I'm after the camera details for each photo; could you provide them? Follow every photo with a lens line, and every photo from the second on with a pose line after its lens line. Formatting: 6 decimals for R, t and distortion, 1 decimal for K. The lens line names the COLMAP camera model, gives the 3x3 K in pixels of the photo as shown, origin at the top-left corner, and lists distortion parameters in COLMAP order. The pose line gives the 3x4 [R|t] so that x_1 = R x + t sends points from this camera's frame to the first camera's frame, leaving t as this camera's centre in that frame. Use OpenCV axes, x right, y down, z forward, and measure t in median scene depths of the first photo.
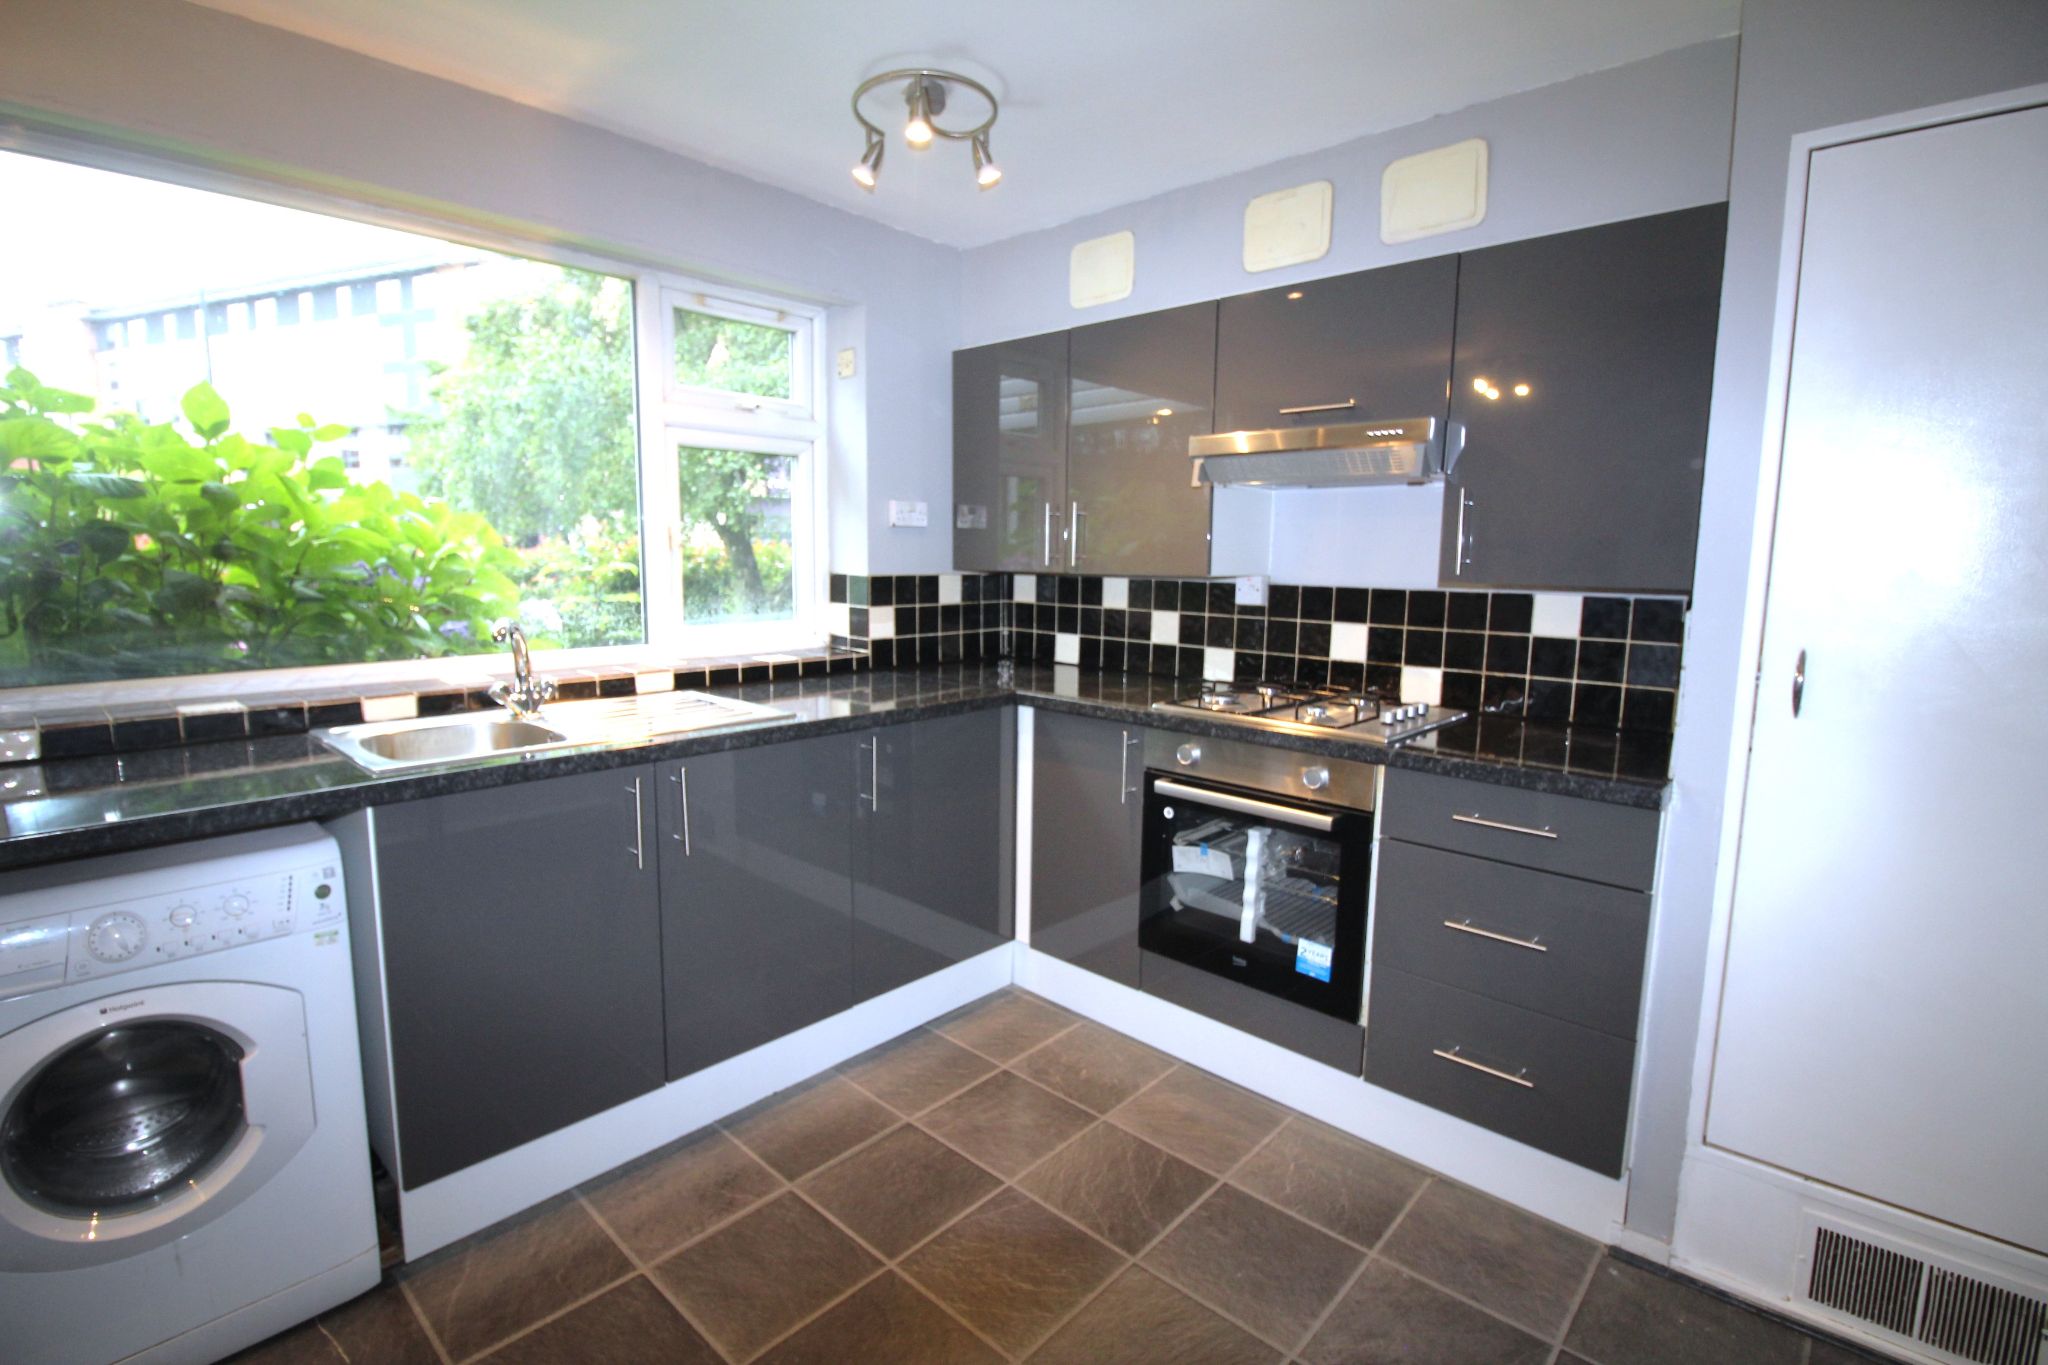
lens RADIAL K [[959.0, 0, 1019.3], [0, 959.0, 684.0], [0, 0, 1]] dist [0.001341, 0.000024]
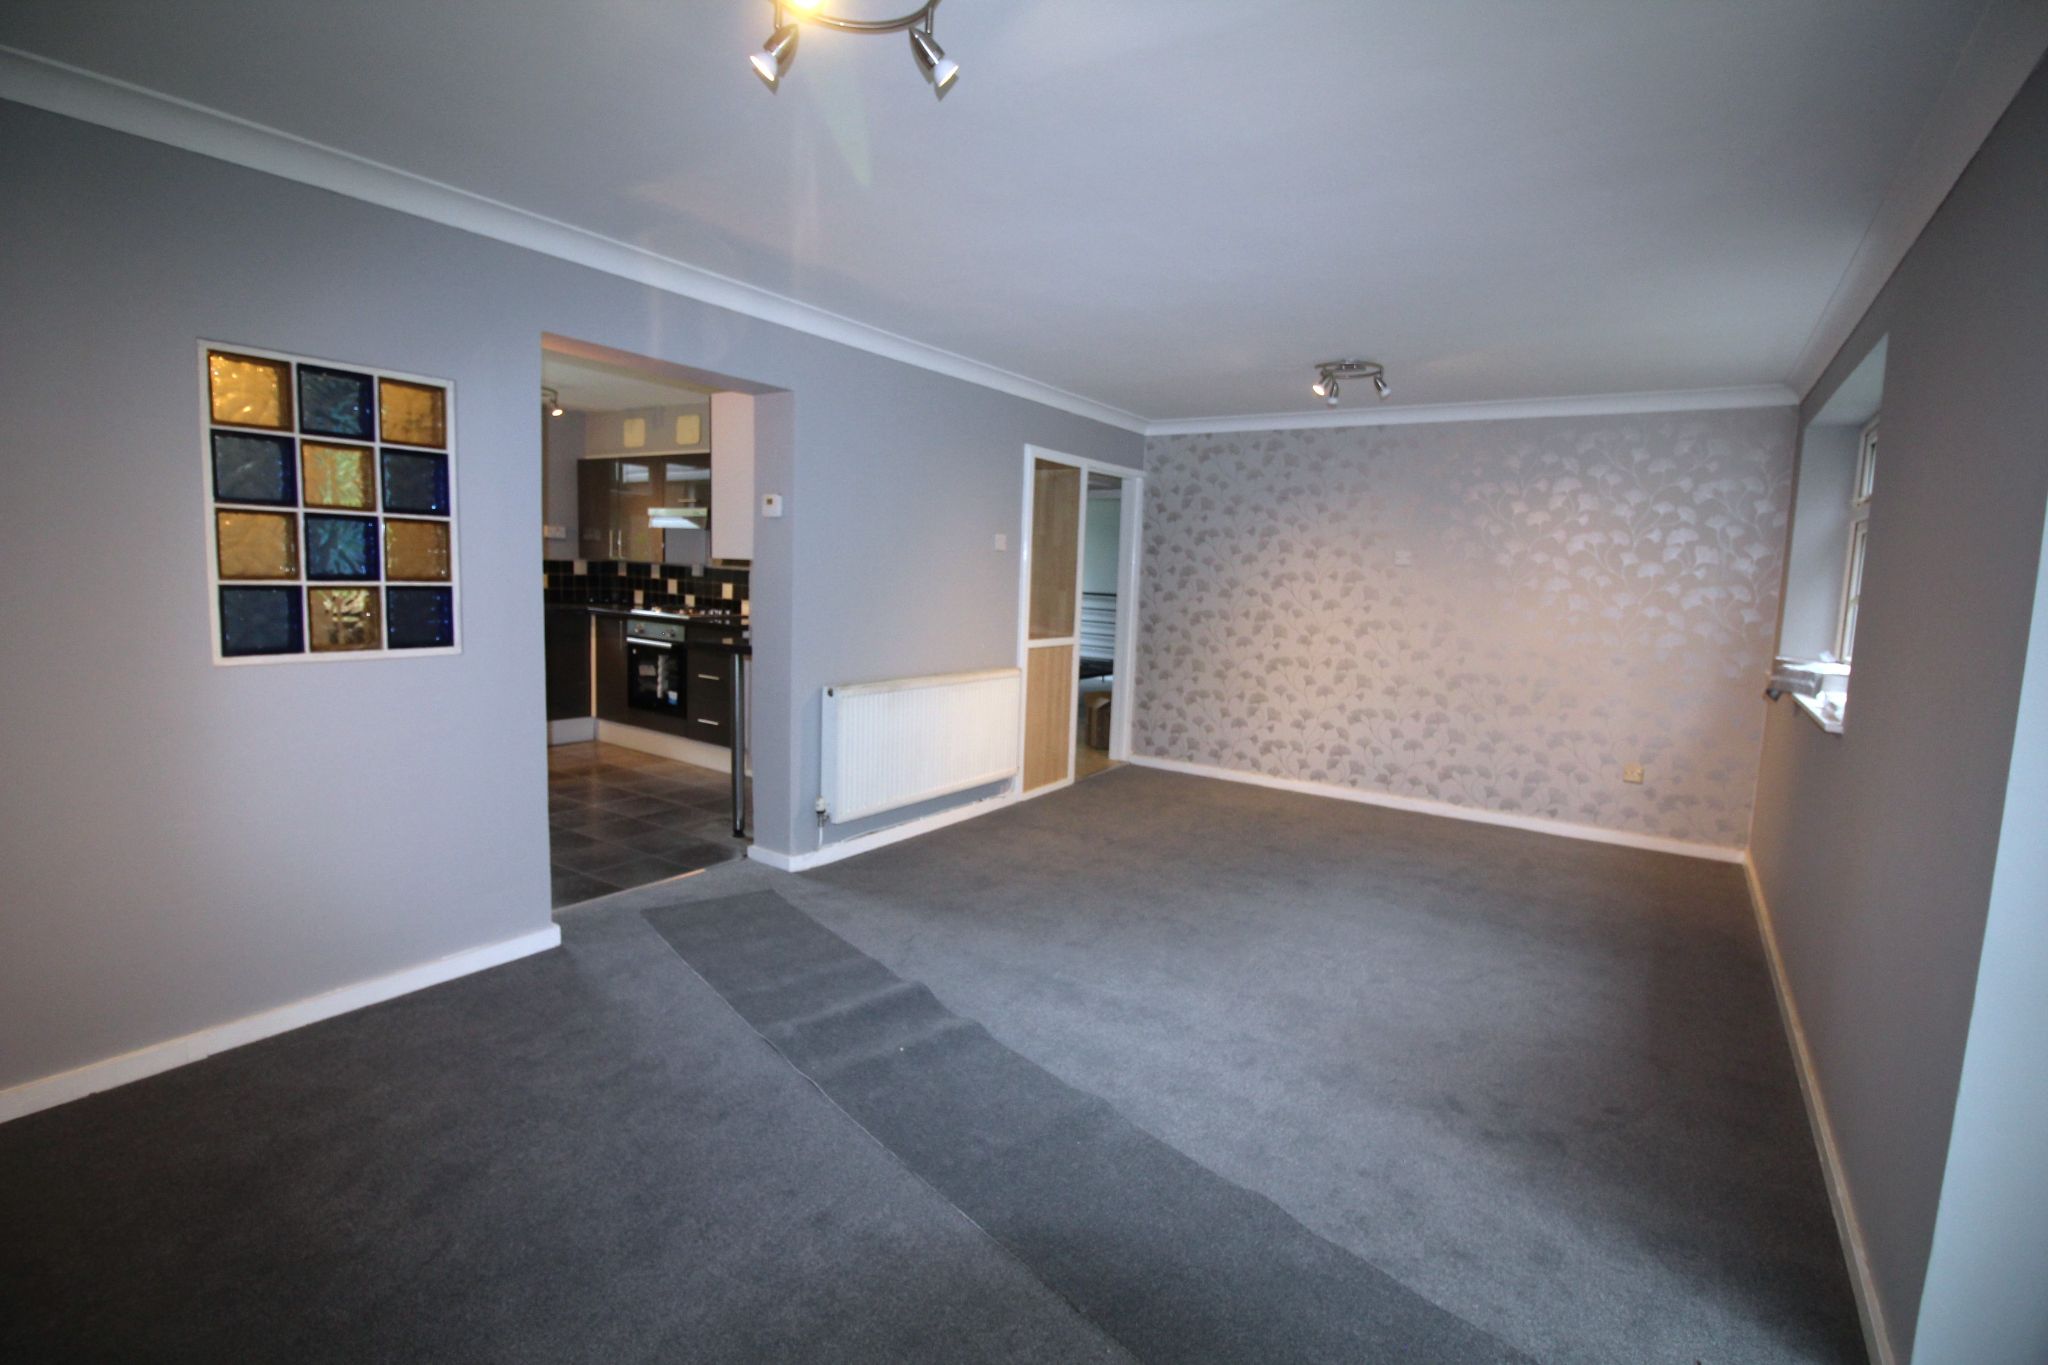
lens RADIAL K [[957.9, 0, 1027.3], [0, 957.9, 678.3], [0, 0, 1]] dist [0.000165, 0.000013]
pose [[0.987702, 0.012060, 0.155883, 0.684196], [-0.009549, 0.999812, -0.016848, 0.203855], [-0.156057, 0.015153, 0.987632, -1.477004]]
